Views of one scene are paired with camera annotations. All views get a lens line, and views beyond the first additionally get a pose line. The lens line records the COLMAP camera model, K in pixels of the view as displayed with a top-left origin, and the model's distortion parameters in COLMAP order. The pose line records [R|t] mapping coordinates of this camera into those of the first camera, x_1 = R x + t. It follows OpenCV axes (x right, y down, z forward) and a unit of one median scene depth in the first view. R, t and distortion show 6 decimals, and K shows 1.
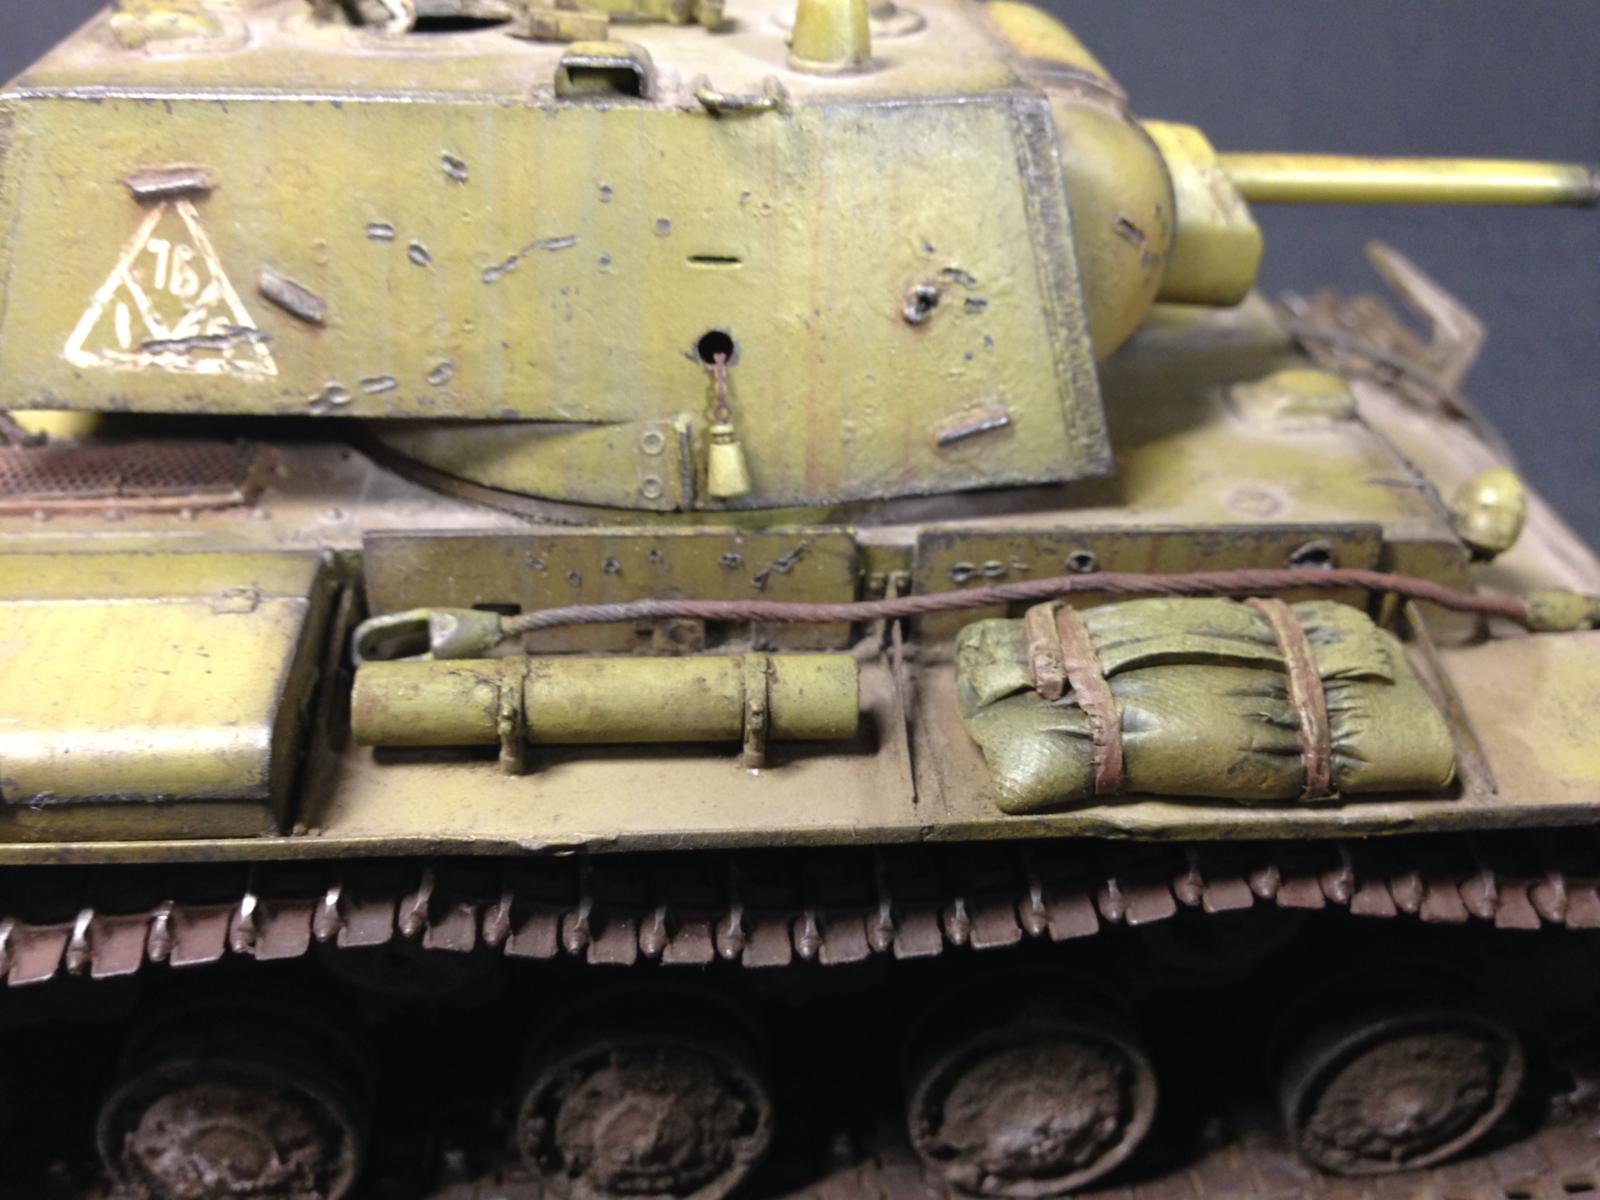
lens RADIAL K [[1549.4, 0, 804.3], [0, 1549.4, 587.7], [0, 0, 1]] dist [0.045499, -0.170434]
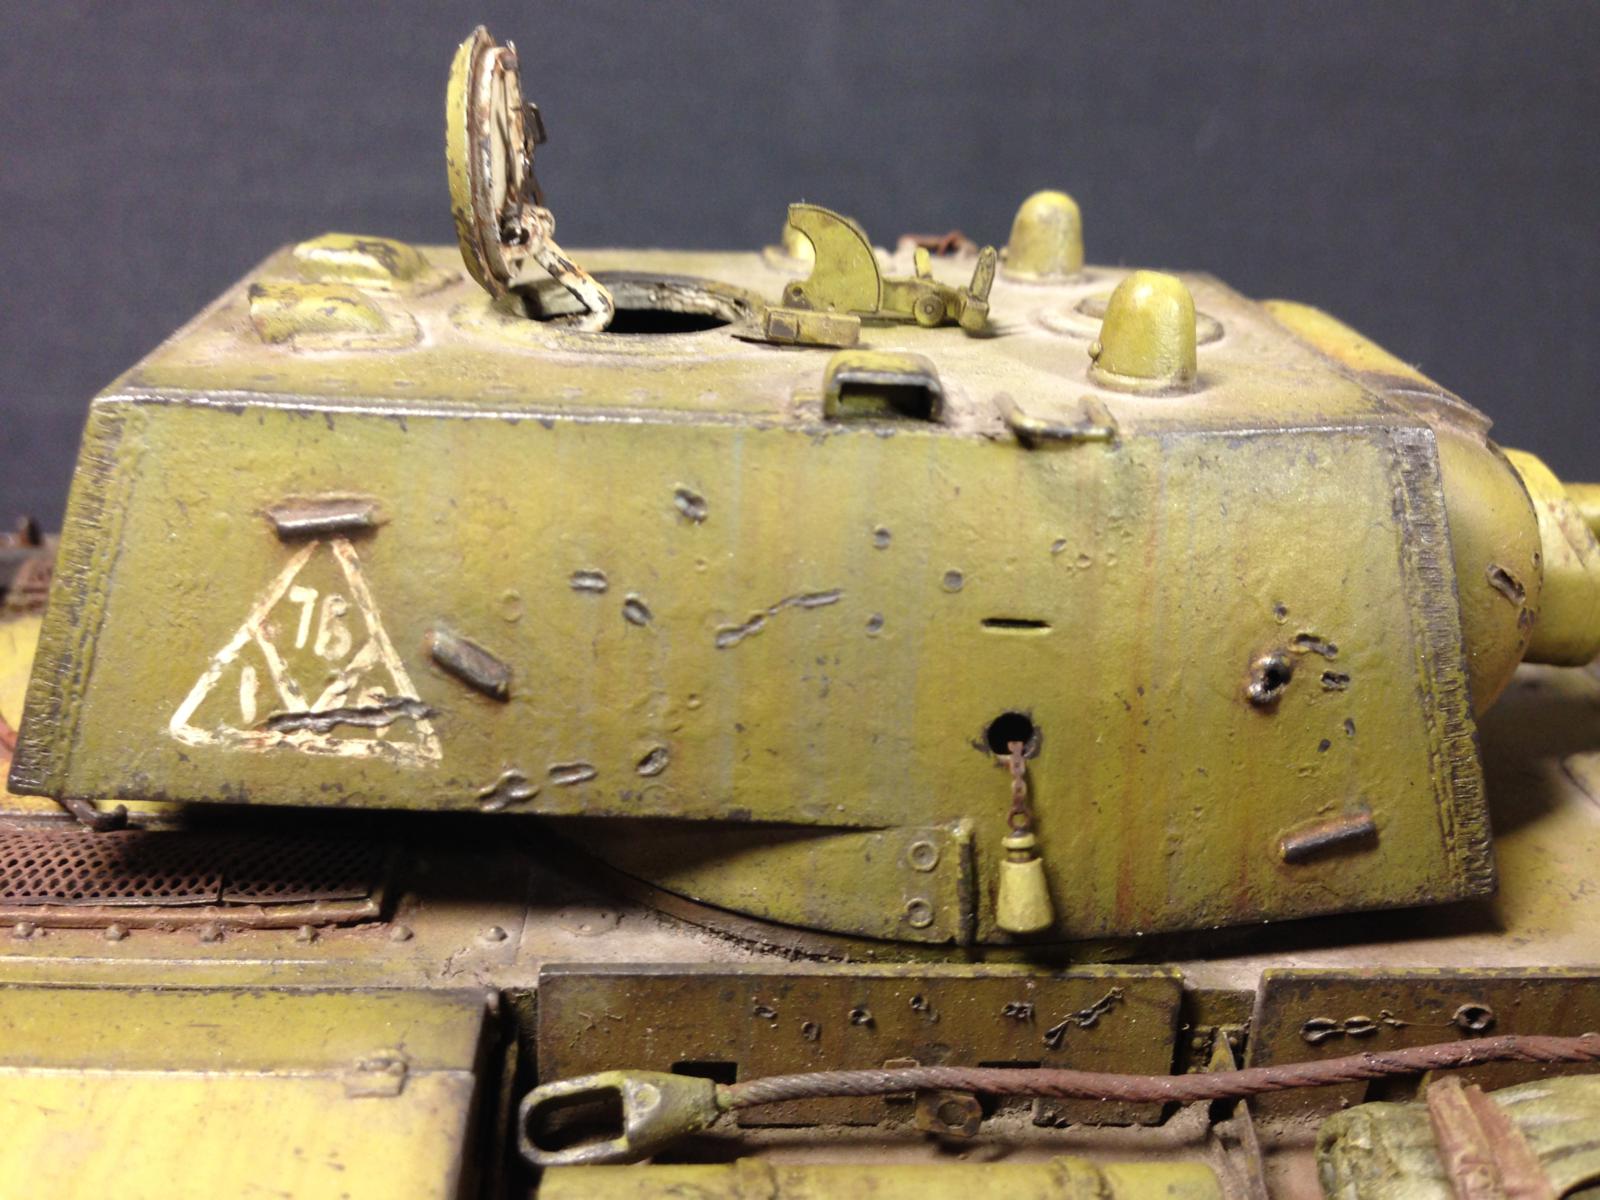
lens RADIAL K [[1556.4, 0, 800.0], [0, 1556.4, 600.0], [0, 0, 1]] dist [0.018363, -0.016220]
pose [[0.999739, 0.018025, -0.014046, -0.152512], [-0.020018, 0.987261, -0.157845, -0.096860], [0.011022, 0.158085, 0.987364, 0.227691]]
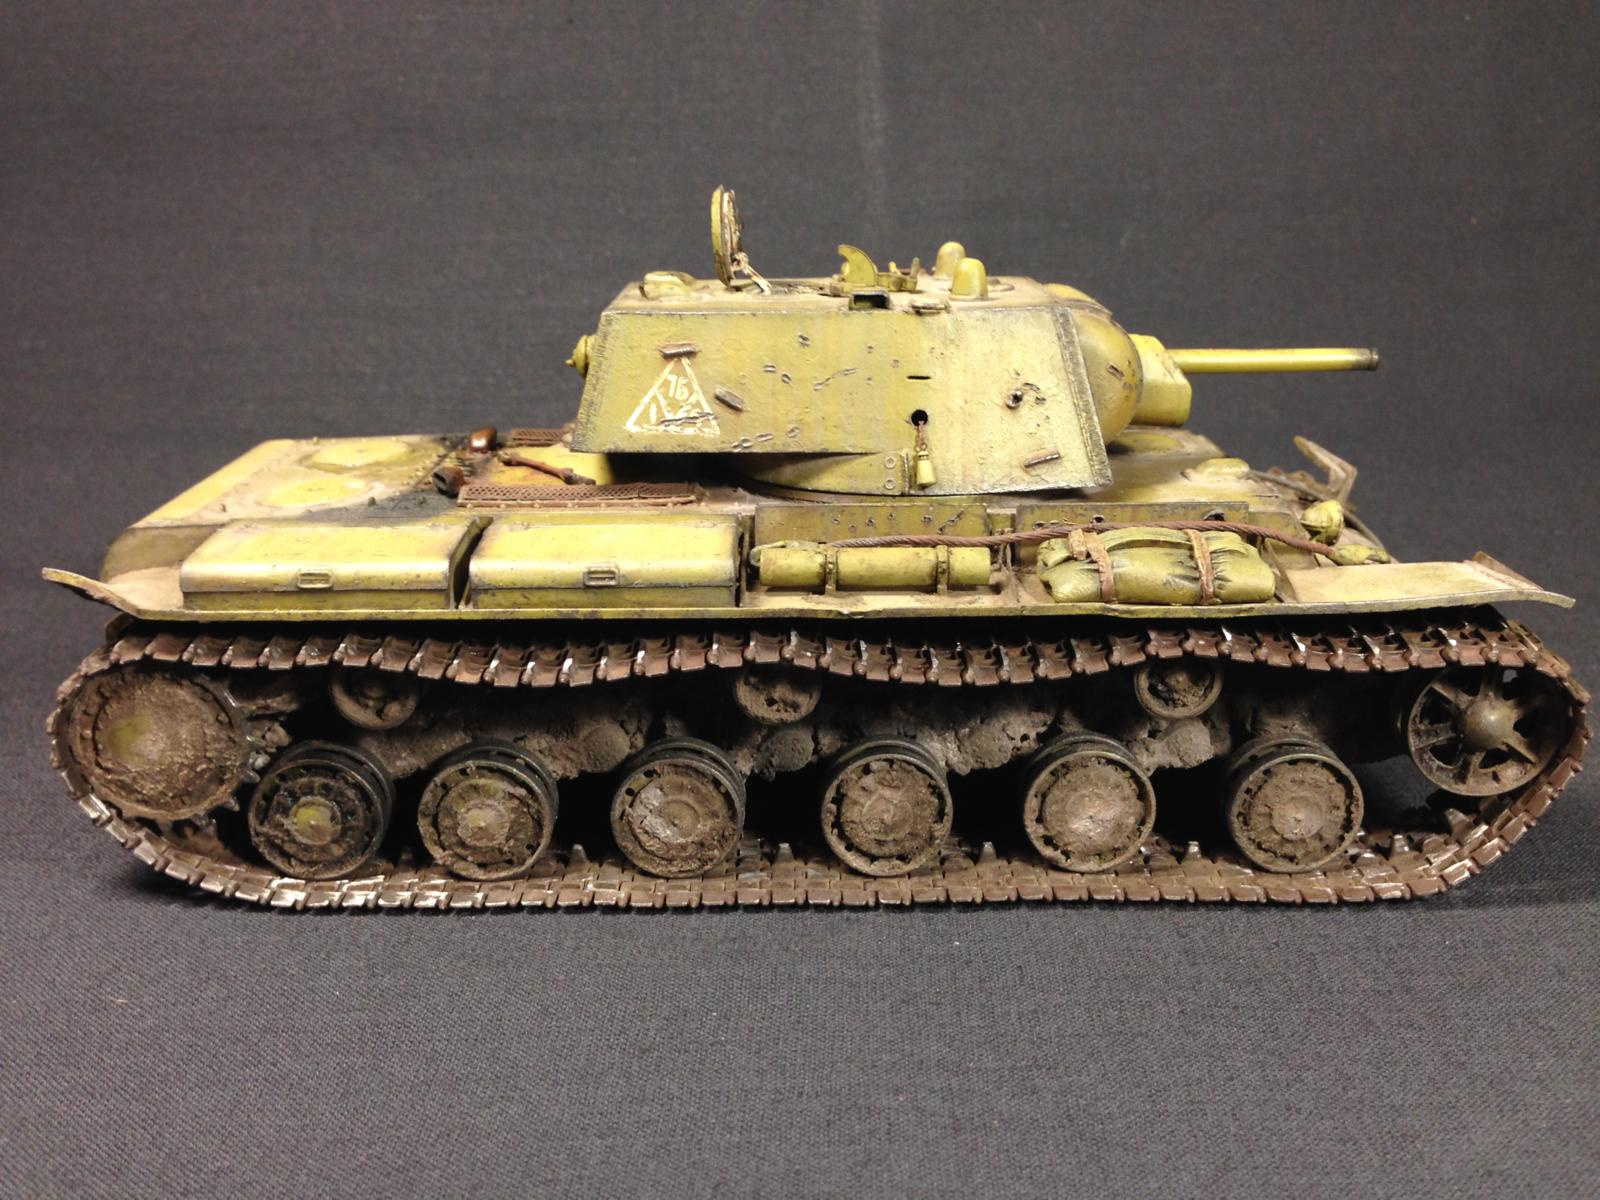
lens RADIAL K [[1473.8, 0, 803.6], [0, 1473.8, 599.6], [0, 0, 1]] dist [-0.017327, 0.274514]
pose [[0.996197, -0.018404, -0.085161, -0.047934], [-0.002668, 0.970533, -0.240955, 0.590041], [0.087086, 0.240266, 0.966793, -0.945993]]
